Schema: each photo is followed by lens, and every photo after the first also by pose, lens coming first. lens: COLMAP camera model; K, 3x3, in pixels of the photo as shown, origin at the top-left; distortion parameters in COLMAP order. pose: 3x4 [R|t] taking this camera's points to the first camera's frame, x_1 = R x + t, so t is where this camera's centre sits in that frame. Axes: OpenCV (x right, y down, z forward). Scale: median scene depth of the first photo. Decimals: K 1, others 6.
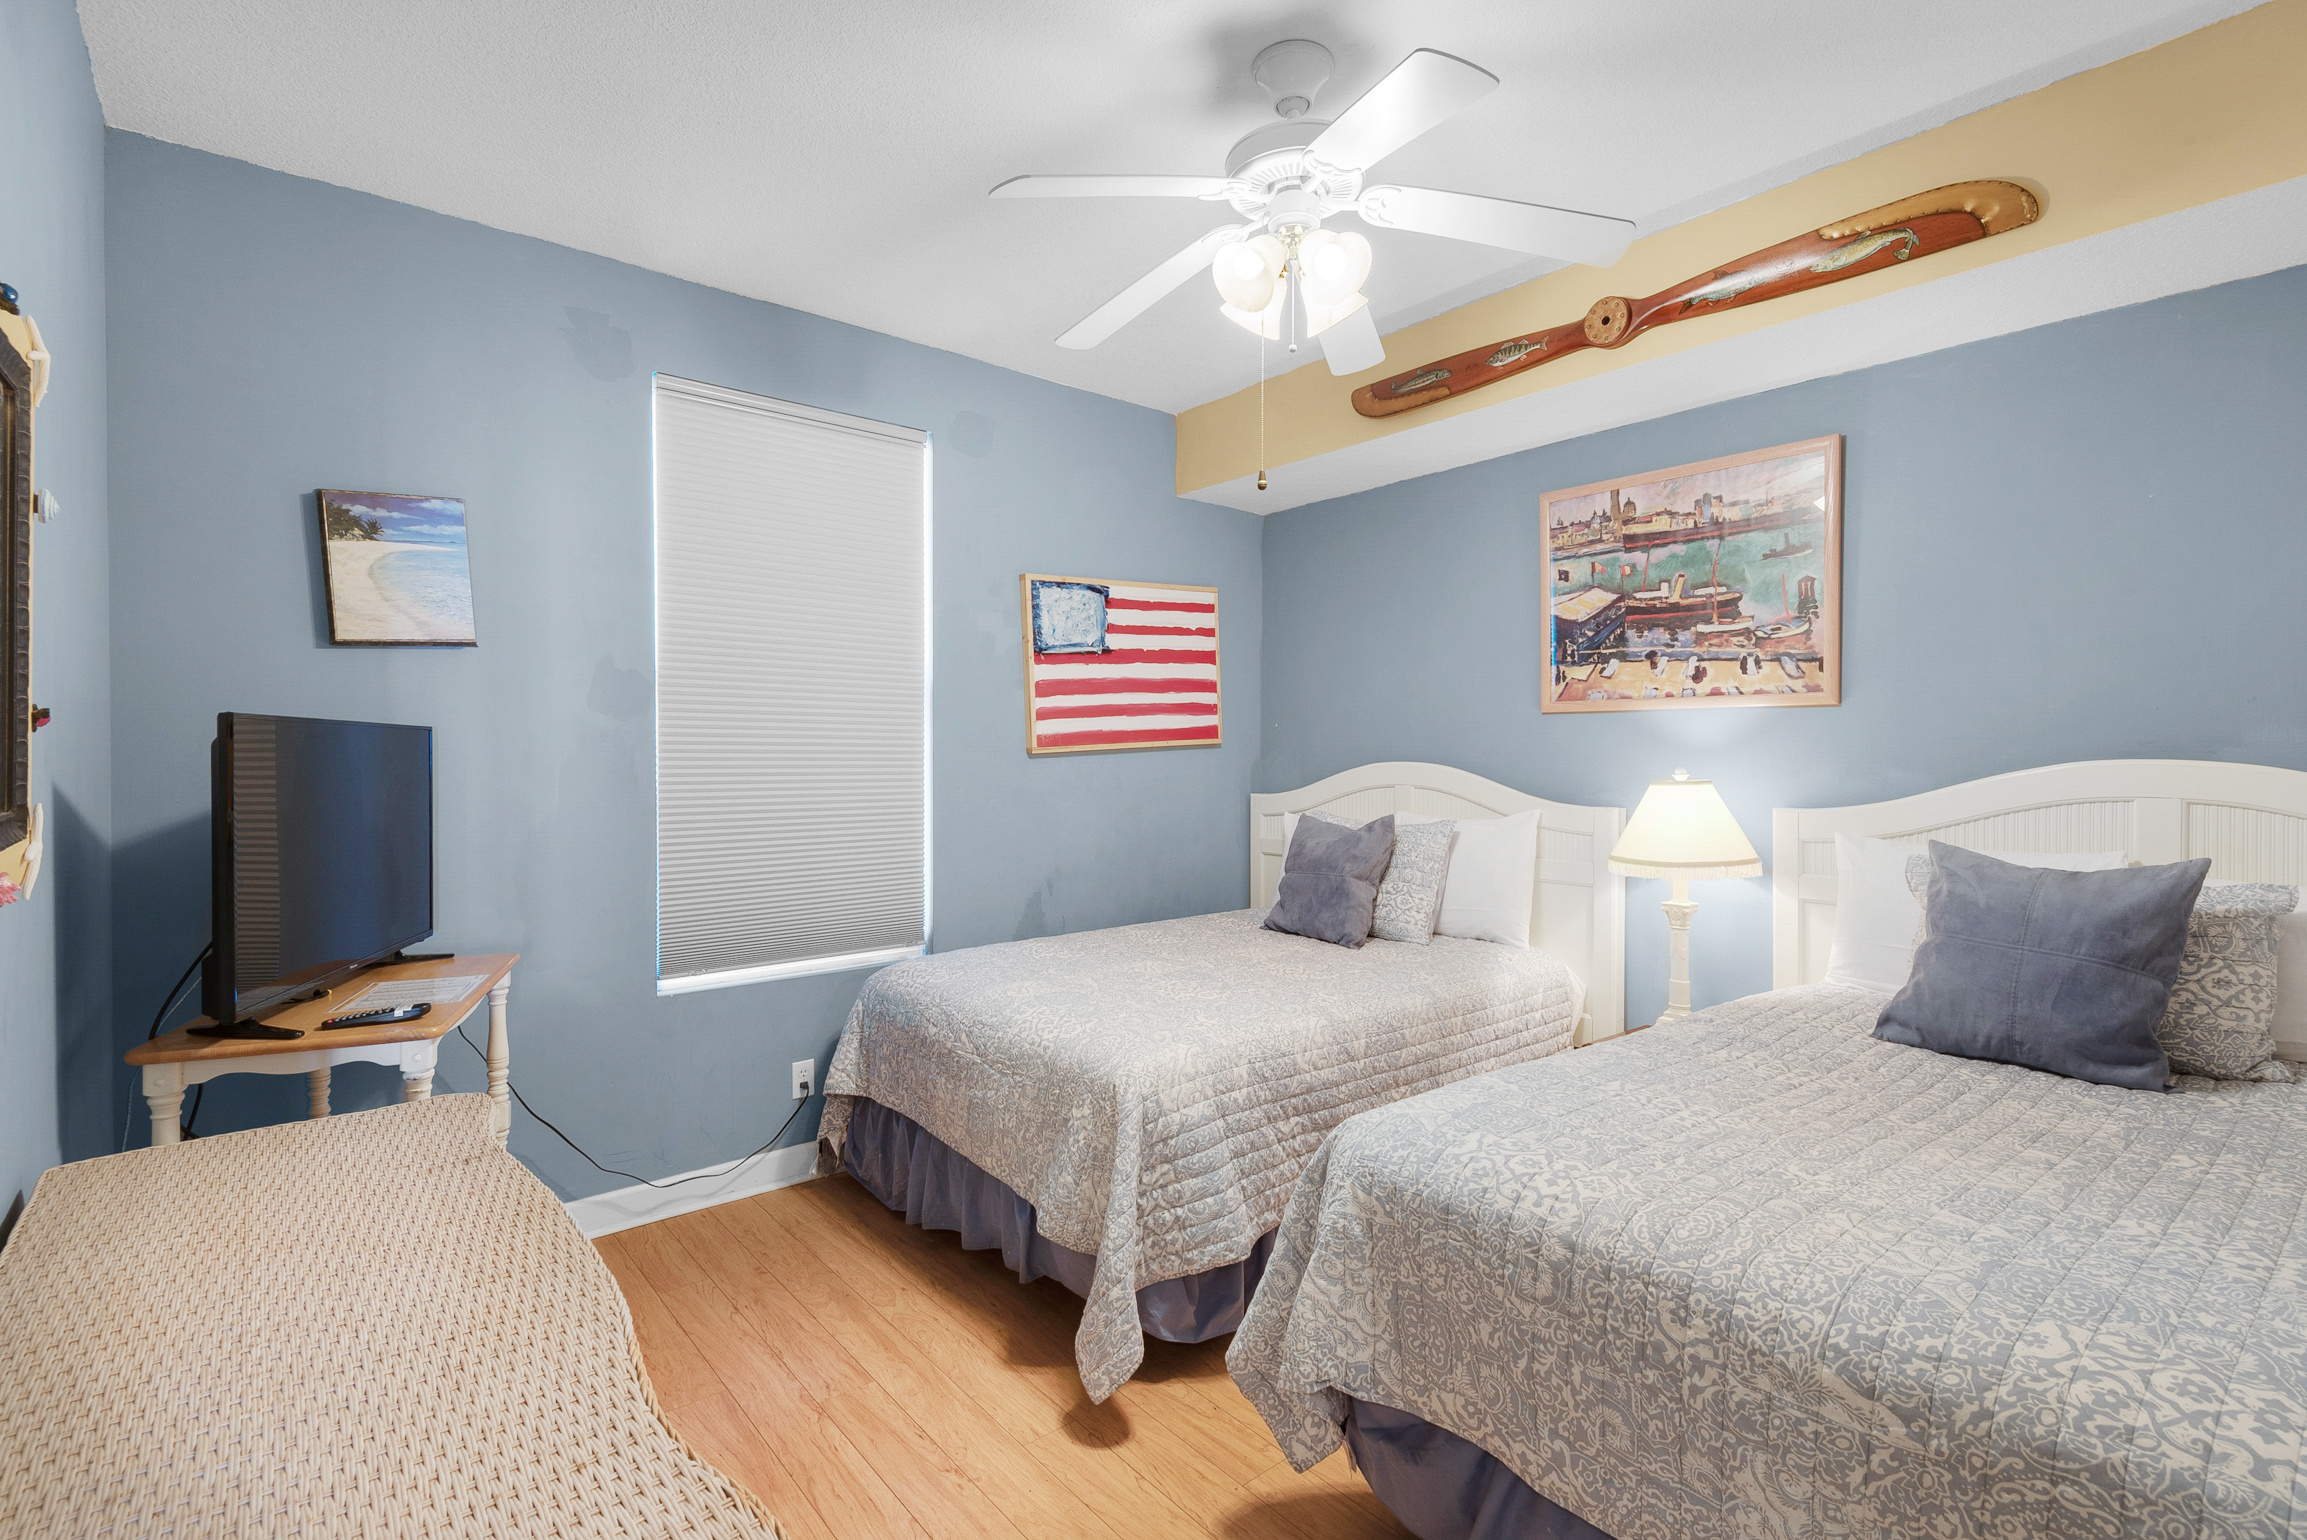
lens RADIAL K [[1075.9, 0, 1161.9], [0, 1075.9, 766.1], [0, 0, 1]] dist [0.010220, -0.000745]
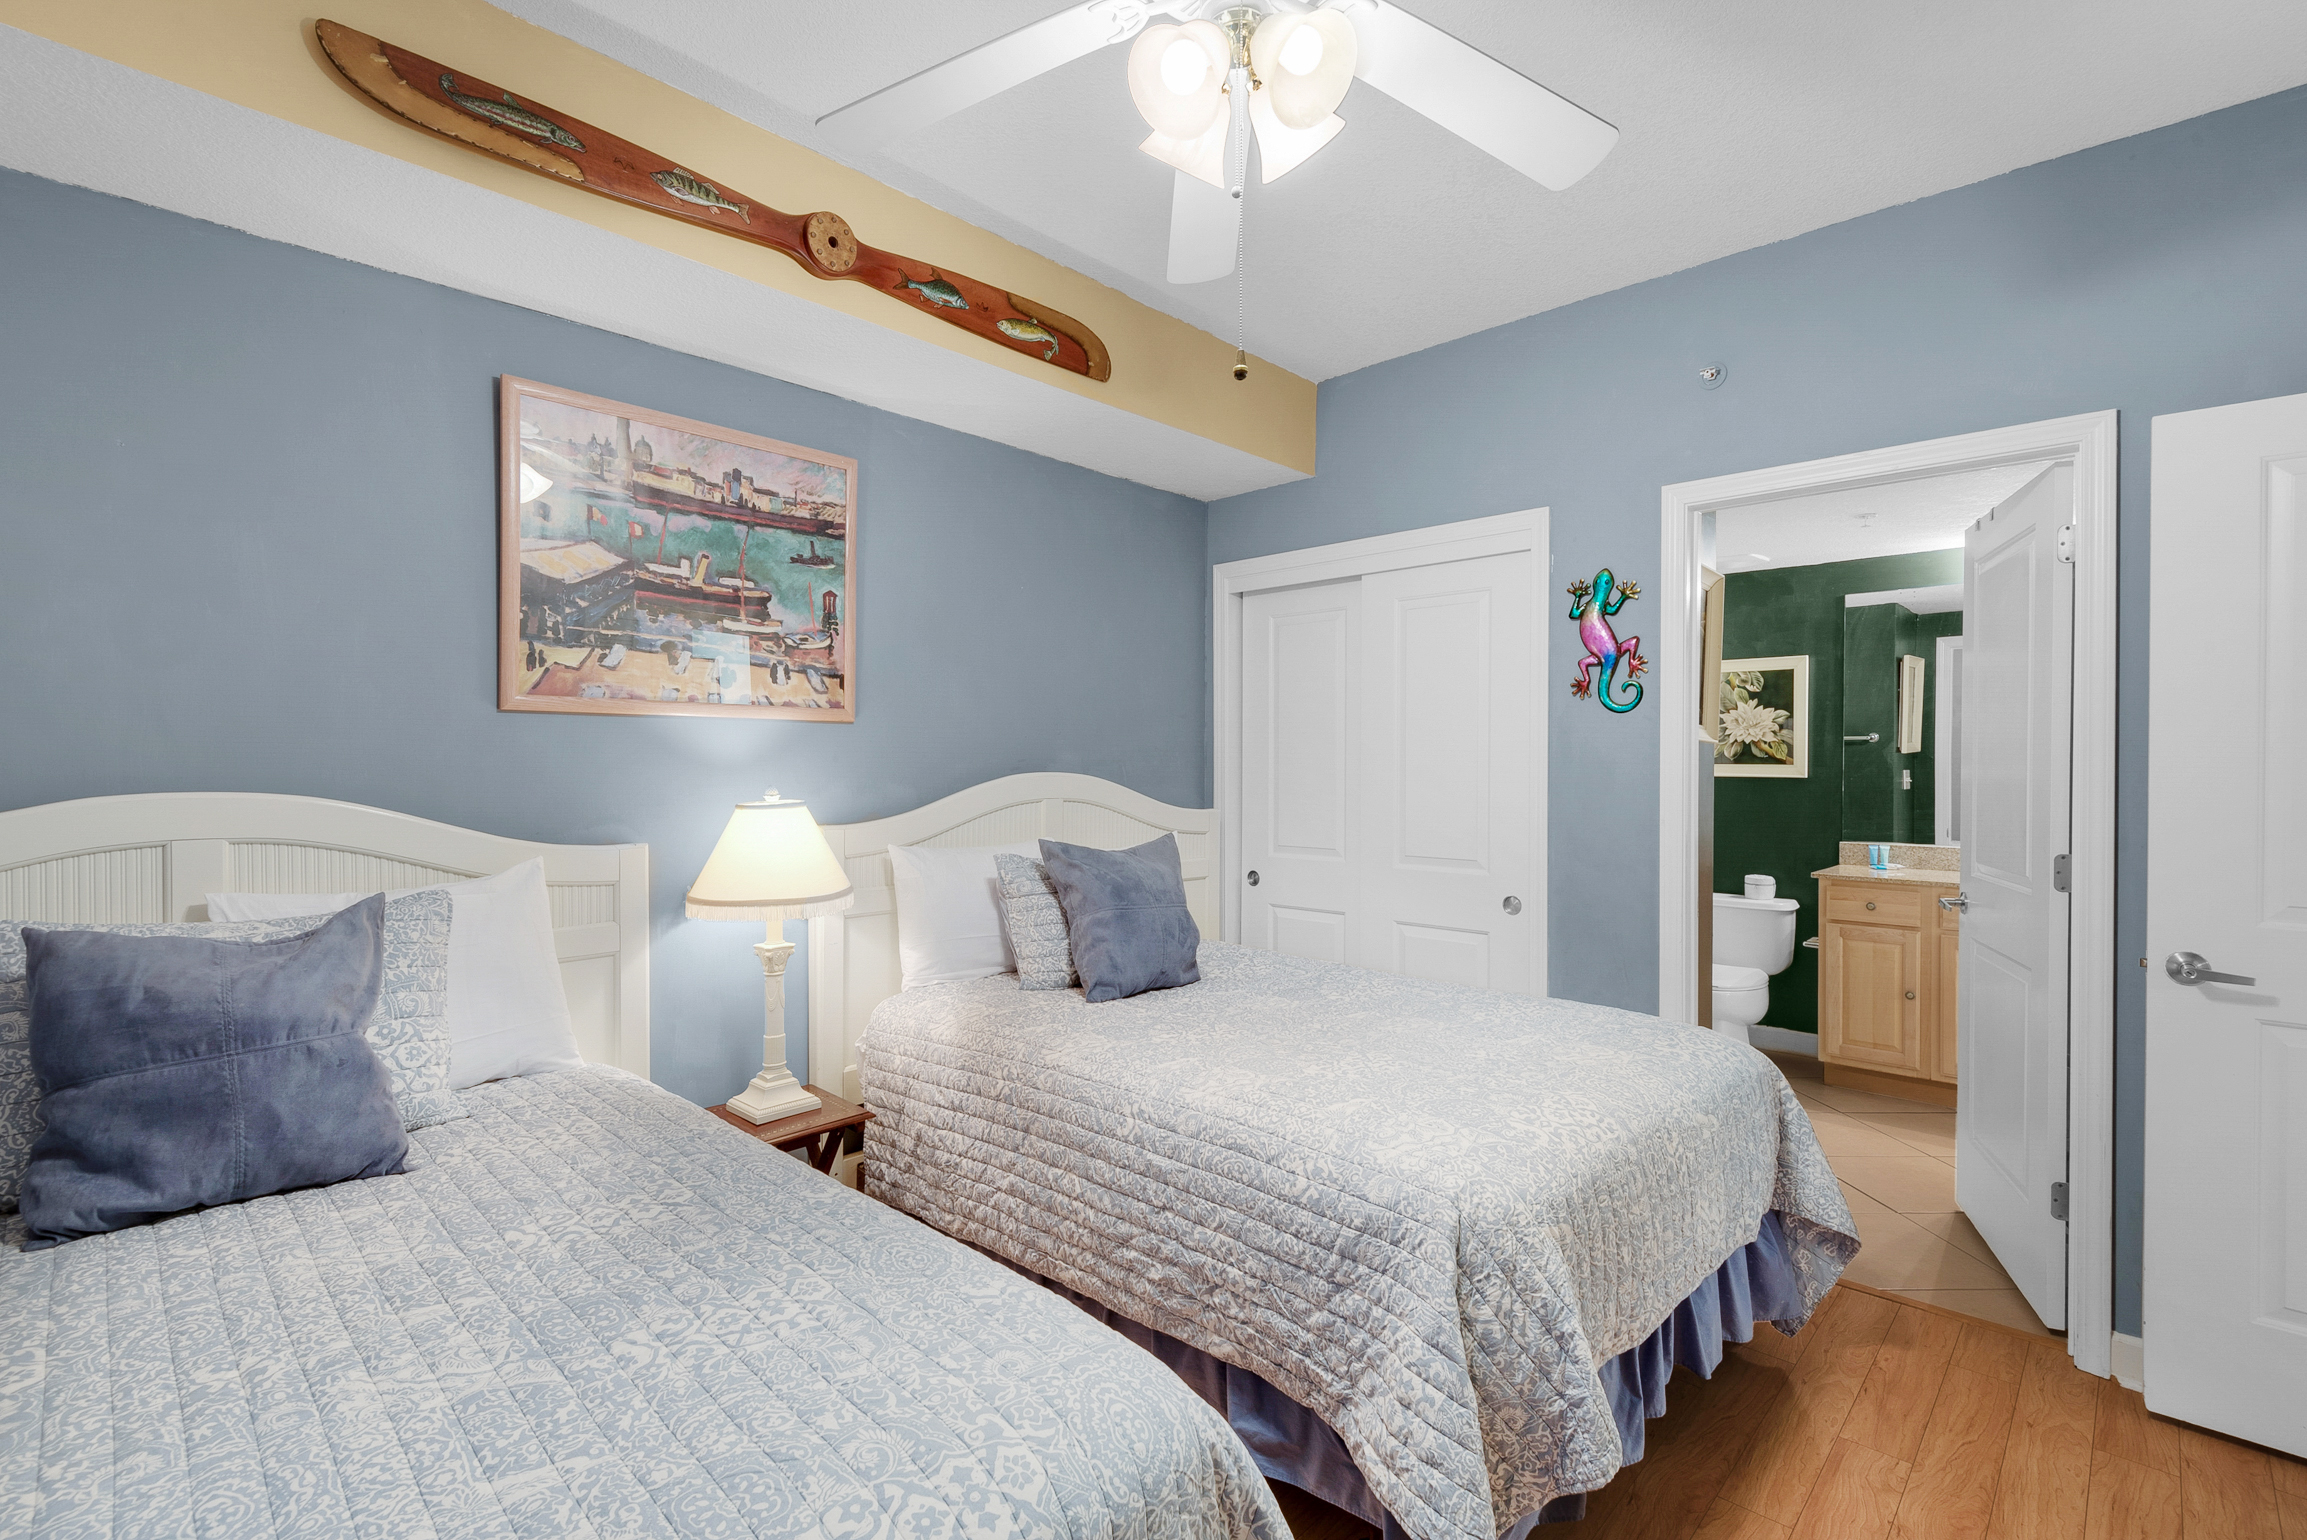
lens RADIAL K [[1075.9, 0, 1161.9], [0, 1075.9, 766.1], [0, 0, 1]] dist [0.010220, -0.000745]
pose [[-0.127293, 0.007313, 0.991838, -0.382668], [0.020918, 0.999770, -0.004687, -0.004662], [-0.991645, 0.020151, -0.127417, 0.765312]]
